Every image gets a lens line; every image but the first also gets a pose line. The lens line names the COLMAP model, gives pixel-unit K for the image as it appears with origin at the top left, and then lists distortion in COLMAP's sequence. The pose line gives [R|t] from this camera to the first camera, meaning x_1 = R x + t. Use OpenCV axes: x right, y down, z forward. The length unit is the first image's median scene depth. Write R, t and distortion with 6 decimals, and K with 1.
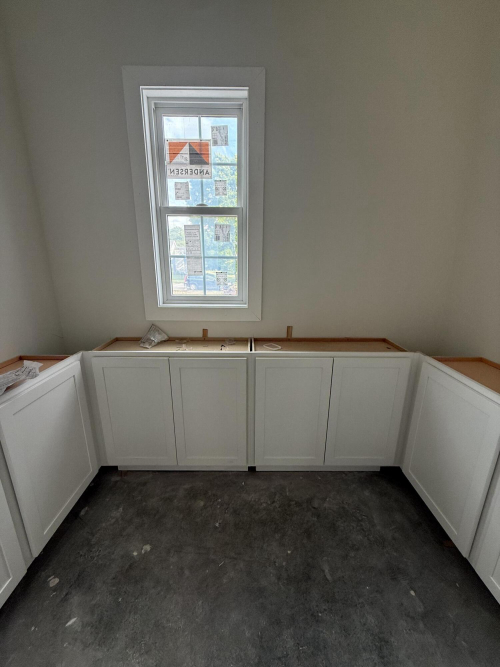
lens RADIAL K [[266.1, 0, 249.9], [0, 266.1, 332.8], [0, 0, 1]] dist [-0.000578, 0.000233]
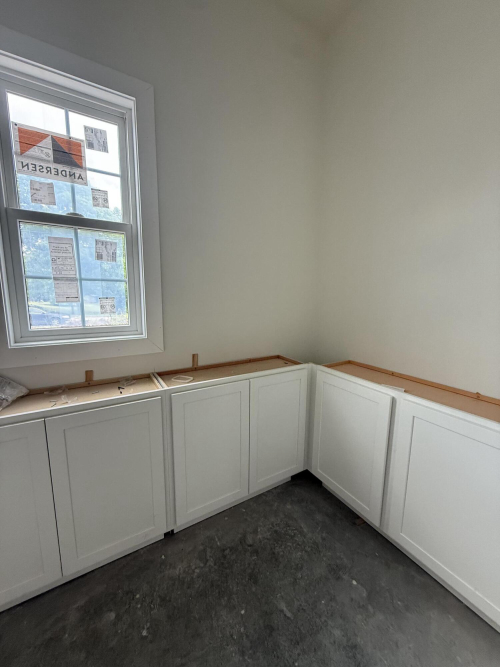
lens RADIAL K [[266.1, 0, 250.8], [0, 266.1, 332.8], [0, 0, 1]] dist [-0.000578, 0.000233]
pose [[0.856551, -0.074876, 0.510602, -0.172346], [0.130185, 0.988770, -0.073394, -0.005481], [-0.499372, 0.129338, 0.856679, 0.109394]]
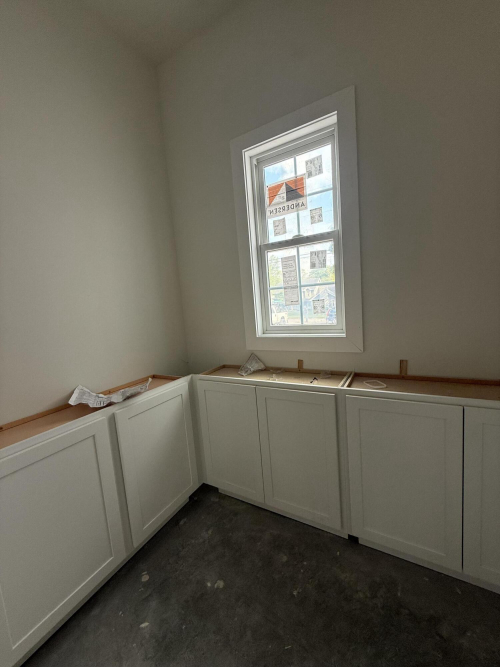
lens RADIAL K [[266.1, 0, 250.8], [0, 266.1, 332.4], [0, 0, 1]] dist [-0.000578, 0.000233]
pose [[0.861056, -0.016669, -0.508236, 0.184003], [-0.050580, 0.991698, -0.118220, 0.011559], [0.505988, 0.127501, 0.853065, 0.101302]]
